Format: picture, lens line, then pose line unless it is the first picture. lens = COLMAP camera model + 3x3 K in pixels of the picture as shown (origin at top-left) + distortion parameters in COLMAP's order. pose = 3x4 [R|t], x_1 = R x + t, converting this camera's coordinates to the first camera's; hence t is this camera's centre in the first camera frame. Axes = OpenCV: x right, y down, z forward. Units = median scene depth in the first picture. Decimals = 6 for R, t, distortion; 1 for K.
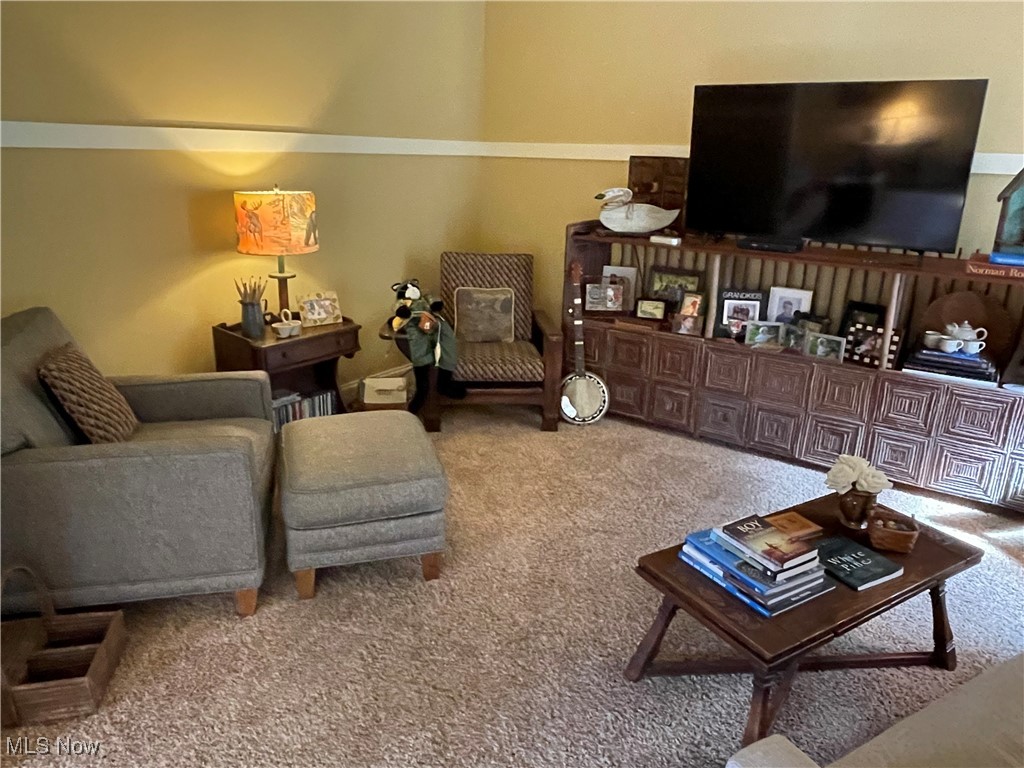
lens RADIAL K [[715.4, 0, 516.3], [0, 715.4, 379.3], [0, 0, 1]] dist [0.004677, -0.024612]
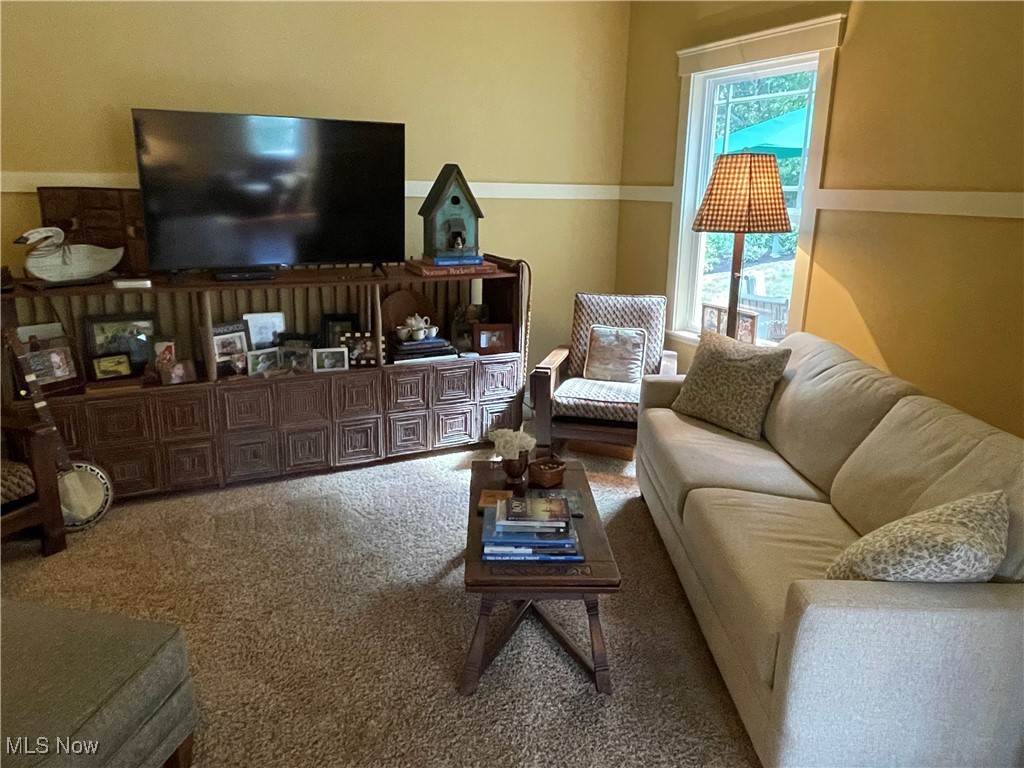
lens RADIAL K [[715.4, 0, 516.3], [0, 715.4, 379.3], [0, 0, 1]] dist [0.004677, -0.024612]
pose [[0.475460, -0.246839, 0.844398, -0.344486], [0.257182, 0.956899, 0.134913, -0.086604], [-0.841306, 0.153018, 0.518450, 0.195510]]
